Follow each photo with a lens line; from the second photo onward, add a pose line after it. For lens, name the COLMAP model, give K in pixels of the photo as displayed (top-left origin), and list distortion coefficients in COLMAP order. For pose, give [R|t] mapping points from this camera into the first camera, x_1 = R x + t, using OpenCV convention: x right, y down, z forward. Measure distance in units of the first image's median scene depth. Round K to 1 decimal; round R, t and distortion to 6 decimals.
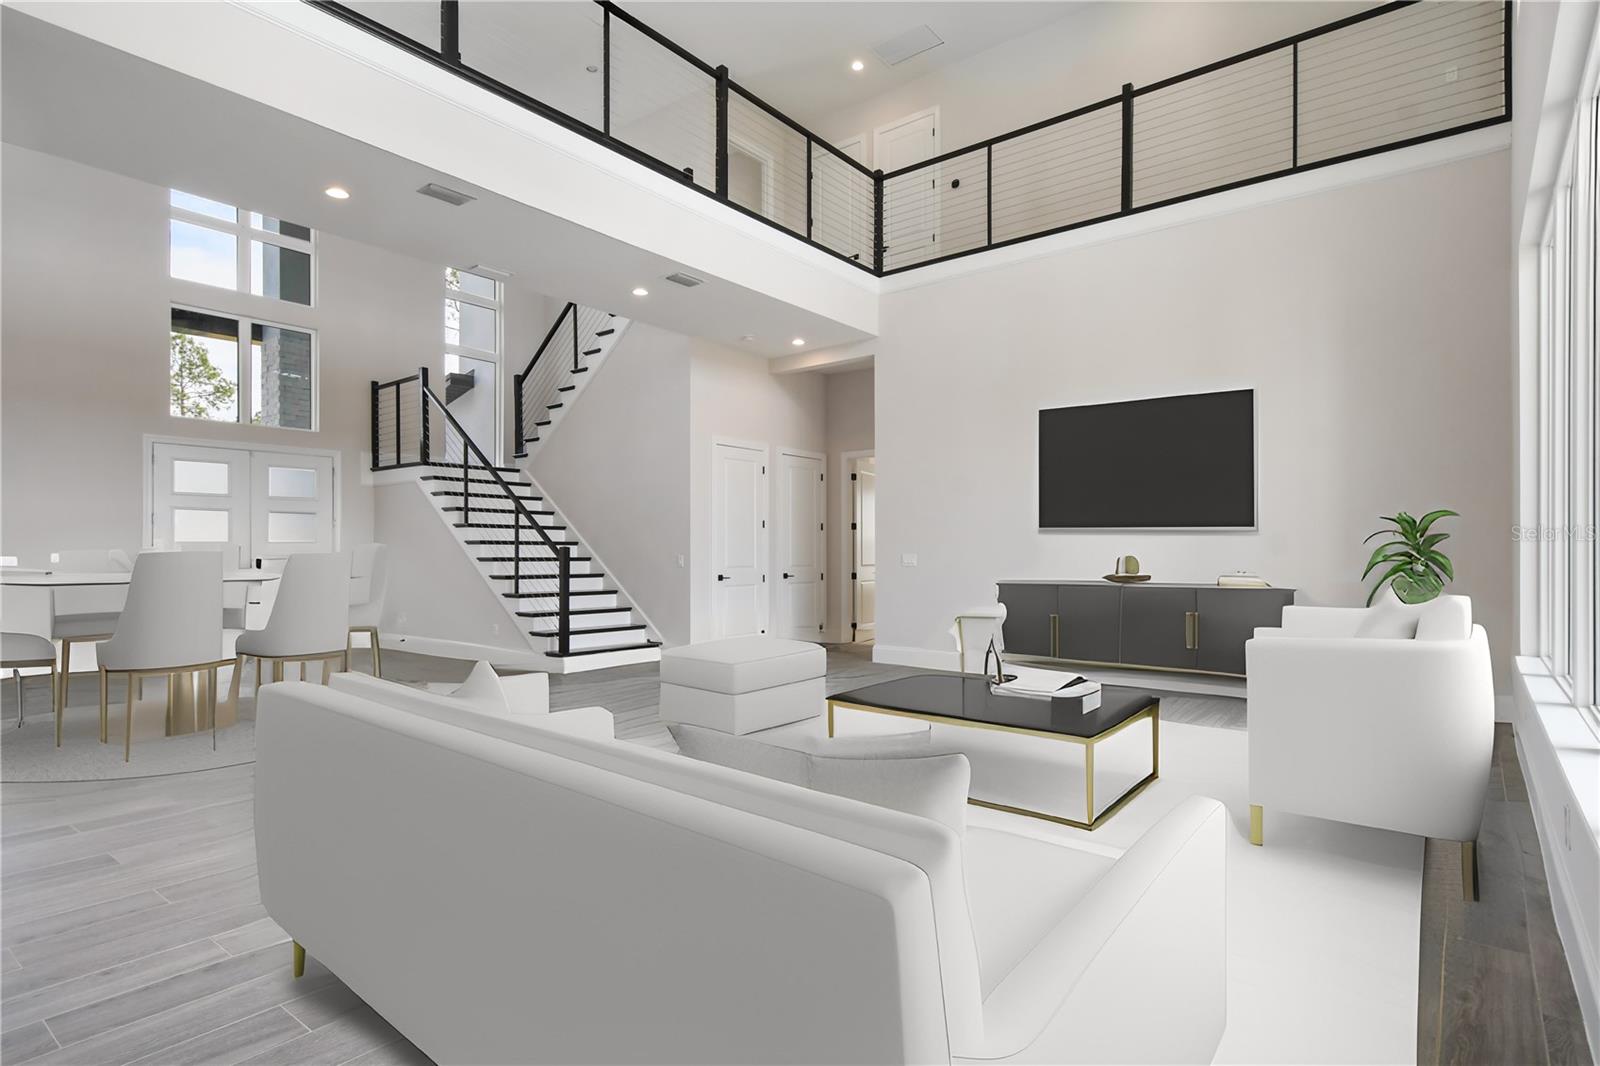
lens RADIAL K [[818.9, 0, 806.8], [0, 818.9, 559.3], [0, 0, 1]] dist [-0.000642, -0.000254]
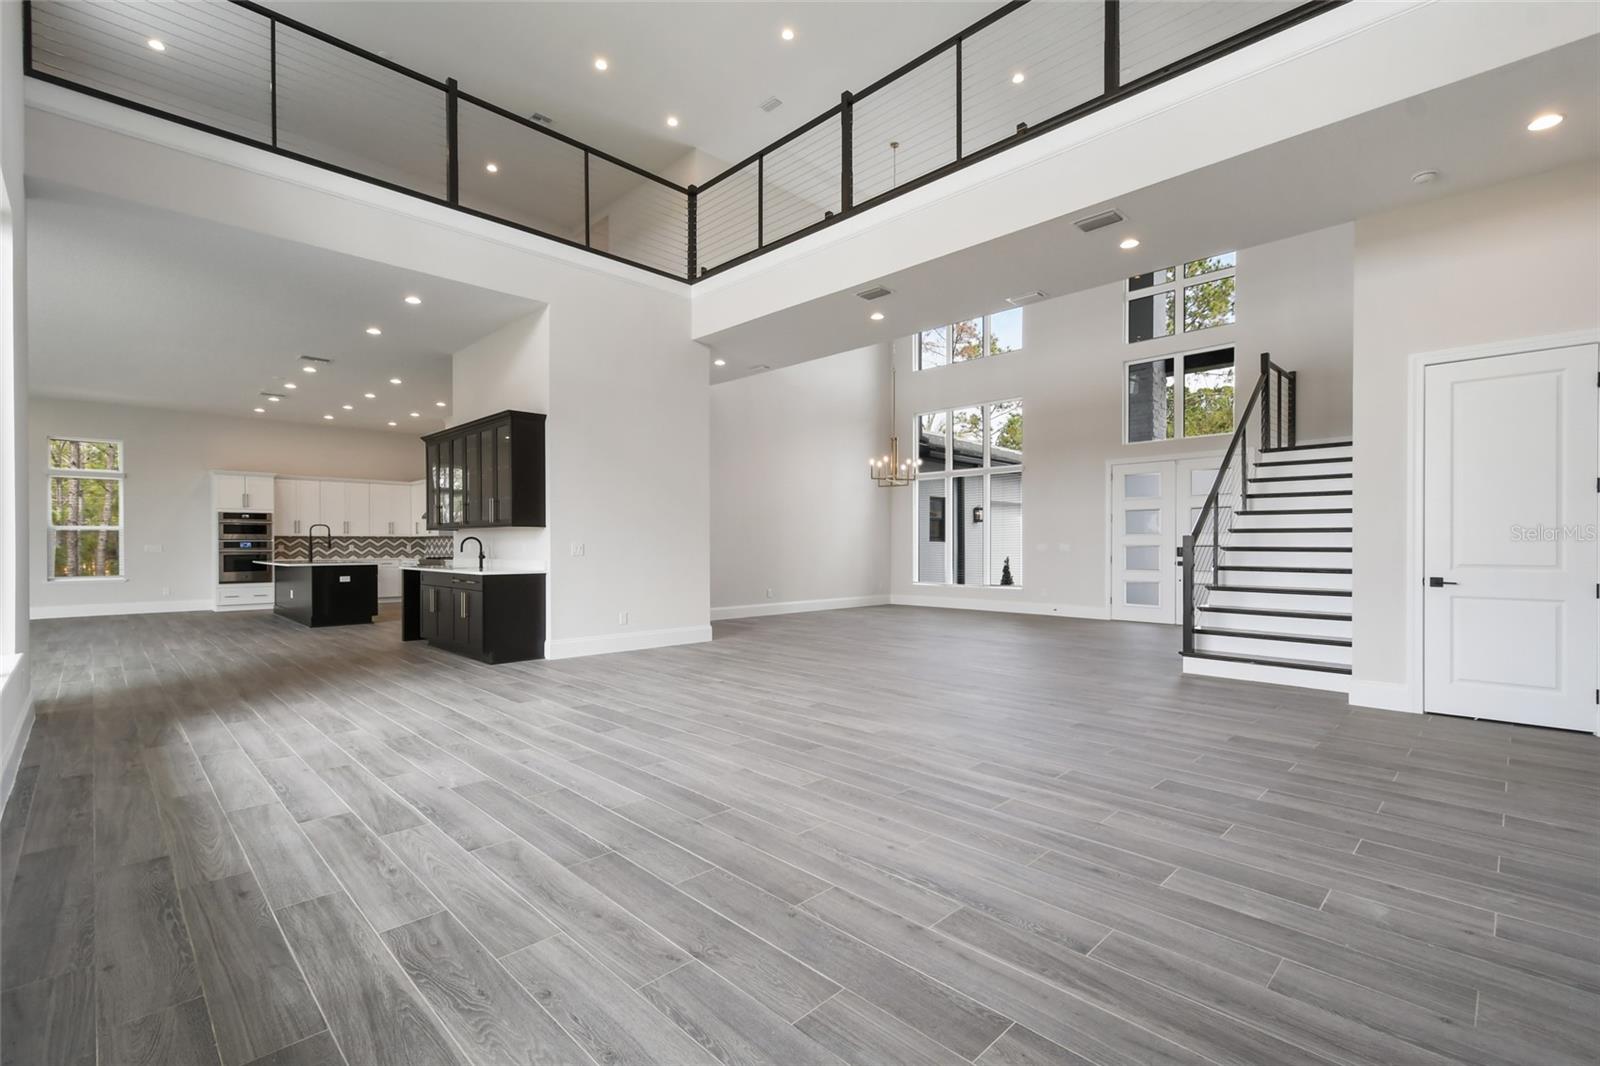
lens RADIAL K [[704.4, 0, 811.2], [0, 704.4, 548.6], [0, 0, 1]] dist [0.020811, -0.009696]
pose [[-0.102583, 0.006081, -0.994706, 0.486850], [-0.005795, 0.999961, 0.006711, -0.002782], [0.994708, 0.006453, -0.102543, 0.612227]]
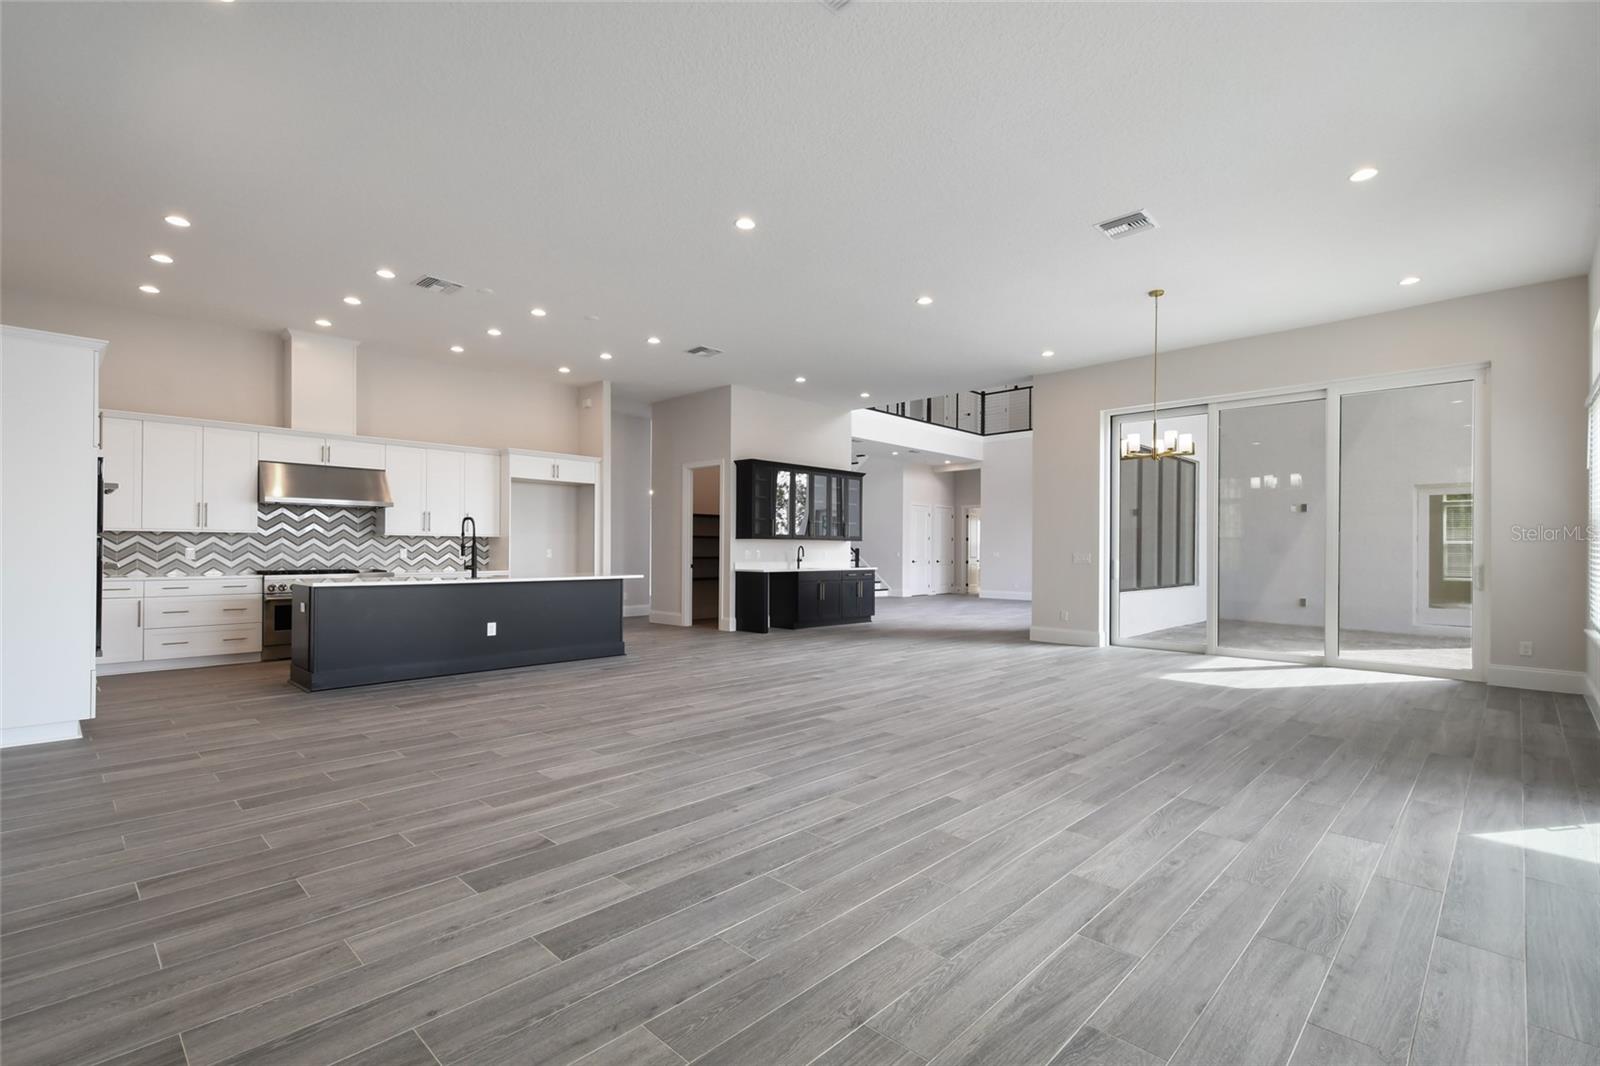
lens RADIAL K [[704.4, 0, 811.2], [0, 704.4, 548.6], [0, 0, 1]] dist [0.020811, -0.009696]
pose [[0.994567, 0.007296, -0.103842, -0.188595], [-0.008233, 0.999929, -0.008605, 0.005088], [0.103772, 0.009413, 0.994557, -1.063771]]
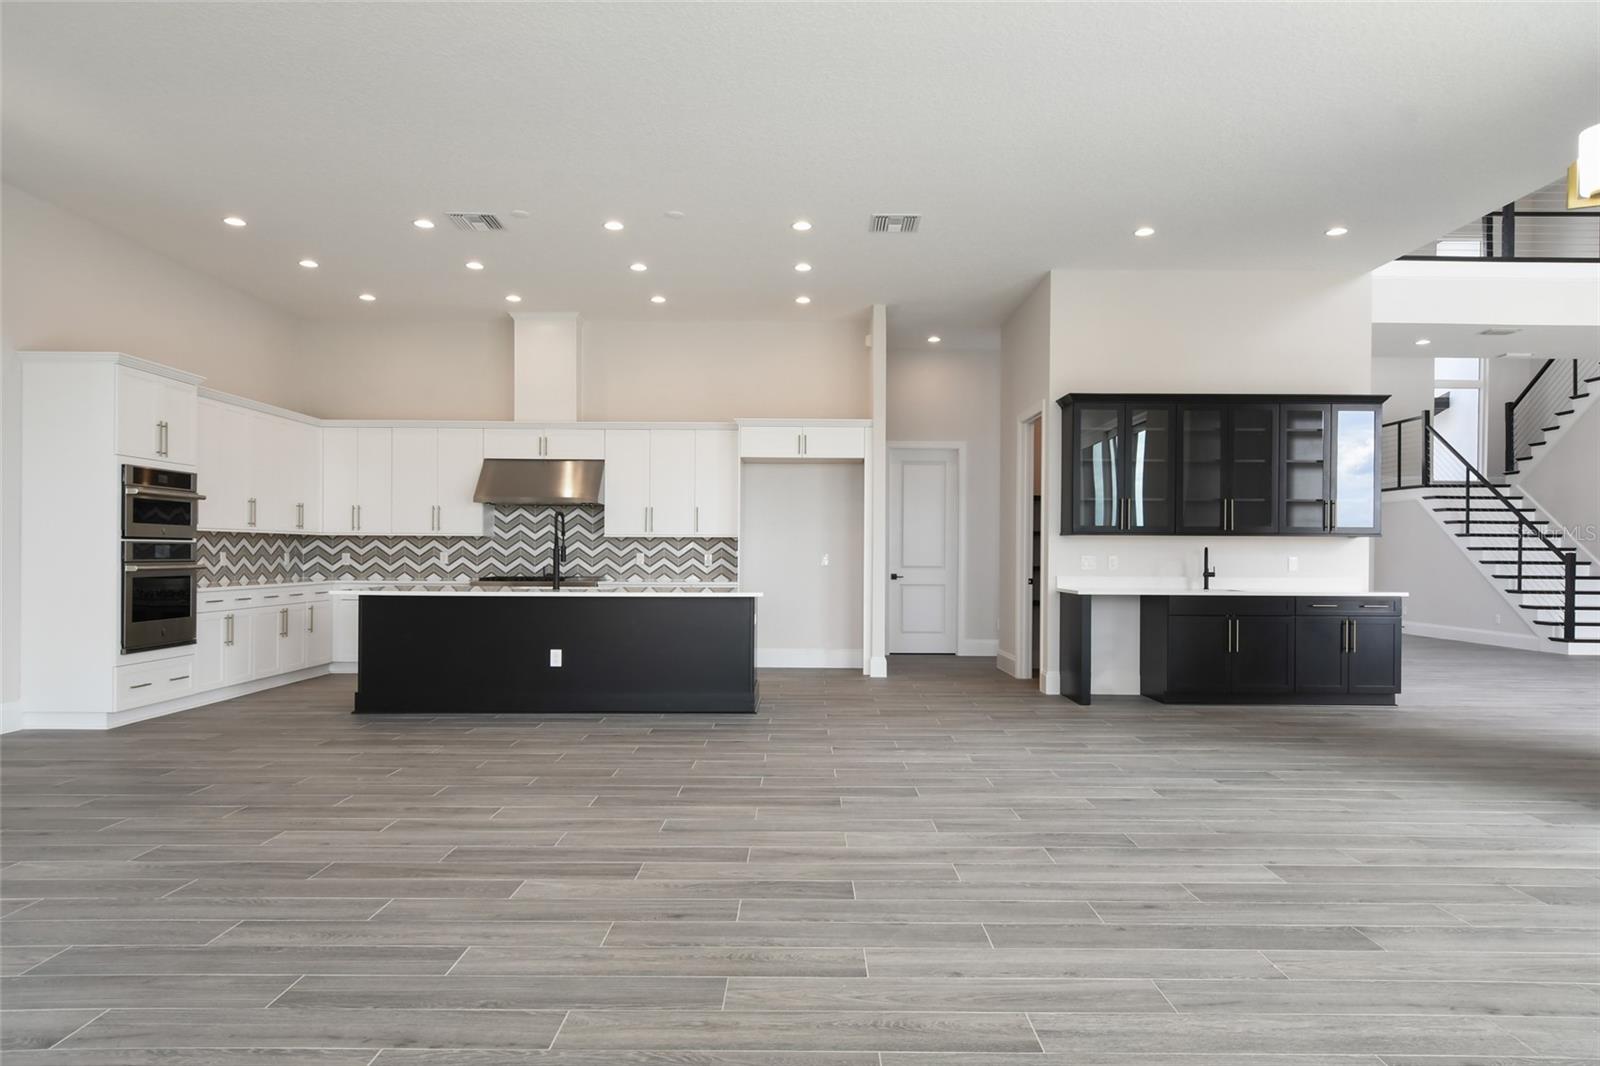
lens RADIAL K [[943.9, 0, 825.5], [0, 943.9, 555.5], [0, 0, 1]] dist [0.006029, -0.000880]
pose [[0.628541, 0.007538, -0.777740, 0.096250], [-0.011939, 0.999929, 0.000042, 0.001969], [0.777685, 0.009259, 0.628586, -0.696475]]
